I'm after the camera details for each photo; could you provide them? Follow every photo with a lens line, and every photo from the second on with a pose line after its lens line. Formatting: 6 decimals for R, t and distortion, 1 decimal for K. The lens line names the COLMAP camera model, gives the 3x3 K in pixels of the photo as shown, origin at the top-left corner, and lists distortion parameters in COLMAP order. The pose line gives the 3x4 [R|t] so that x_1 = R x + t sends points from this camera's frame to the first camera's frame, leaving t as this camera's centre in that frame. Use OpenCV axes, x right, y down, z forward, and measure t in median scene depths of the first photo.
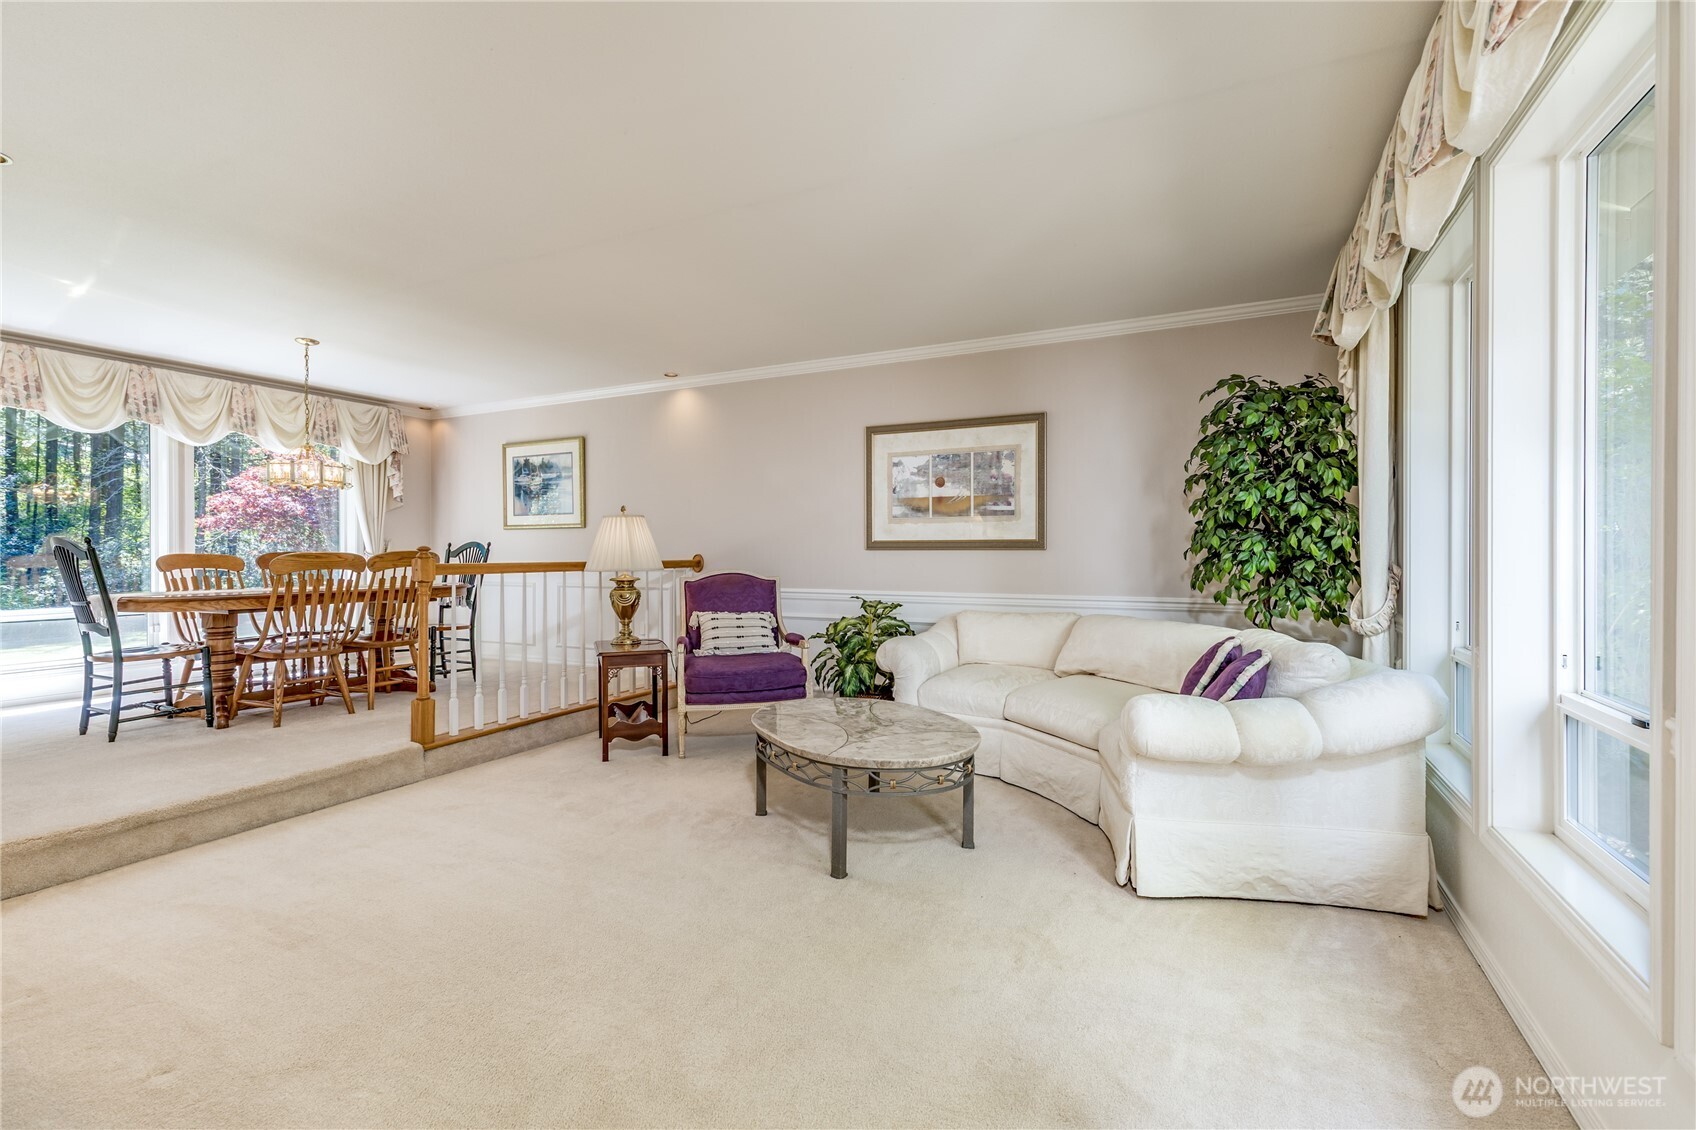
lens RADIAL K [[753.9, 0, 855.7], [0, 753.9, 554.3], [0, 0, 1]] dist [-0.002316, -0.000660]
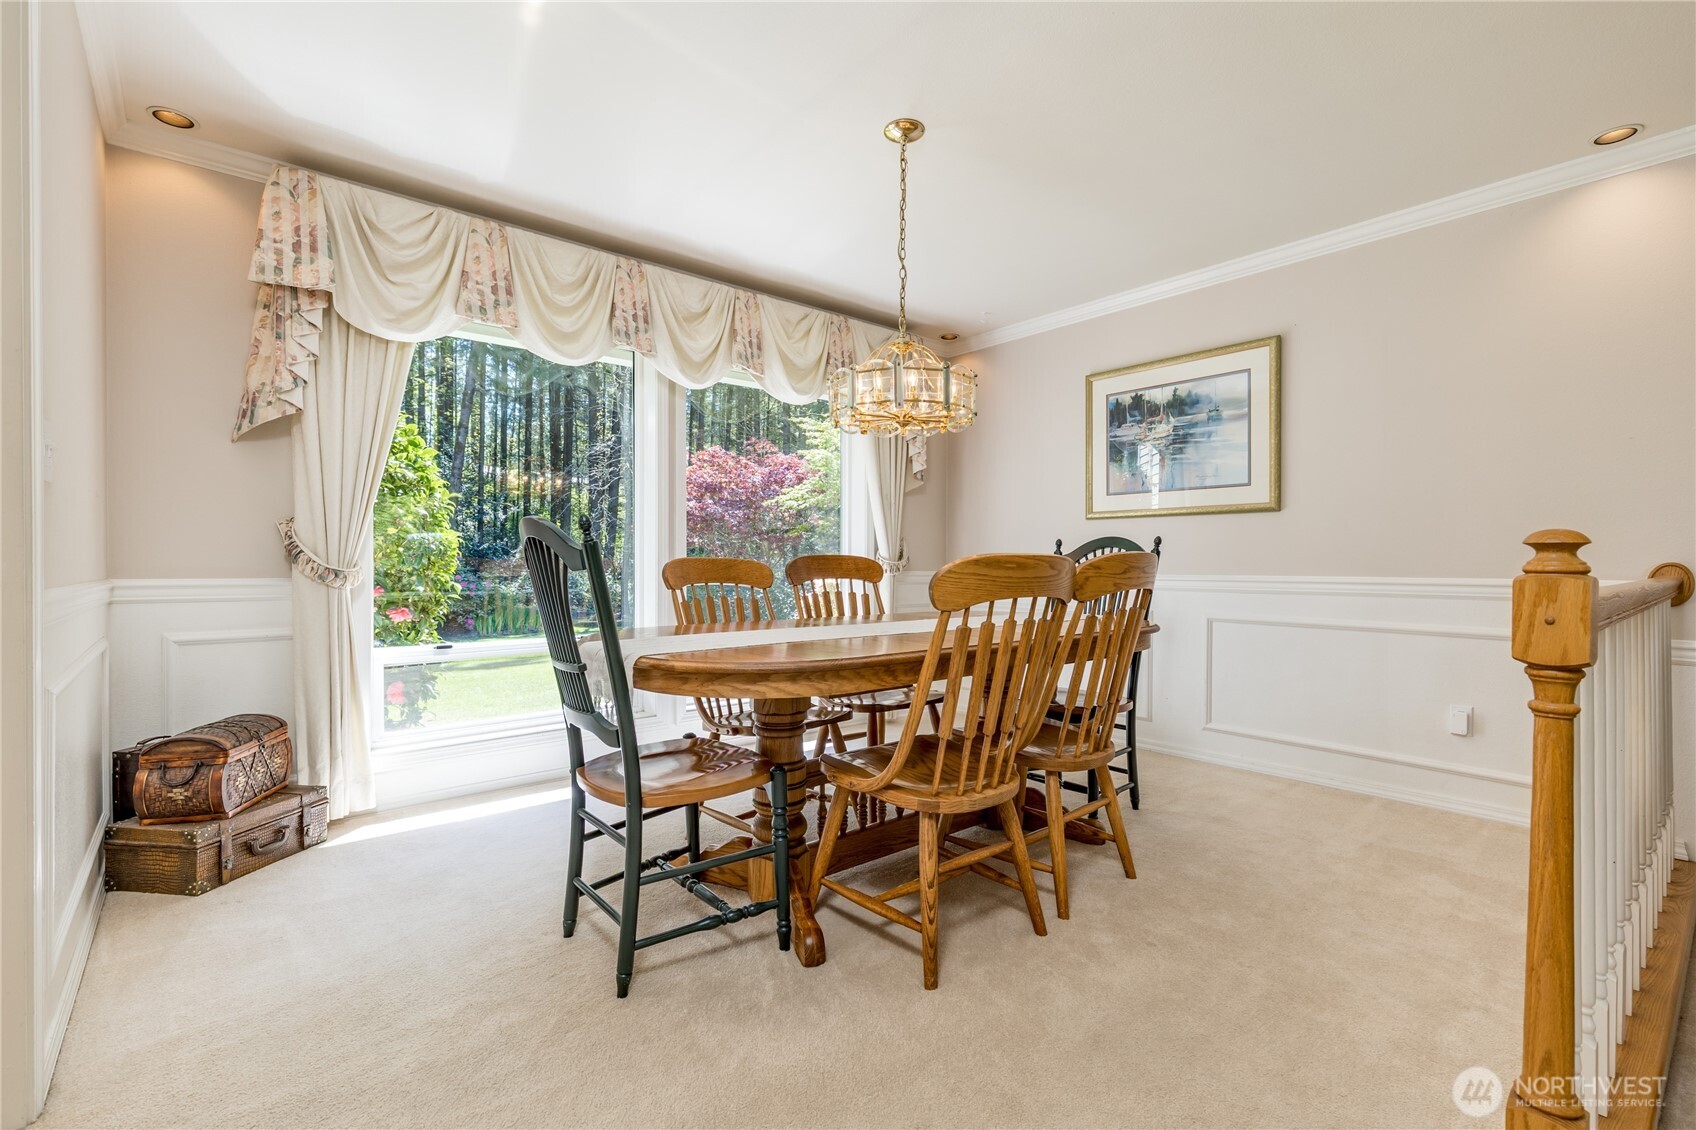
lens RADIAL K [[753.9, 0, 838.6], [0, 753.9, 558.1], [0, 0, 1]] dist [-0.002316, -0.000660]
pose [[0.910527, 0.005496, -0.413412, -0.488695], [-0.005833, 0.999983, 0.000445, -0.000535], [0.413408, 0.002006, 0.910544, 0.459166]]
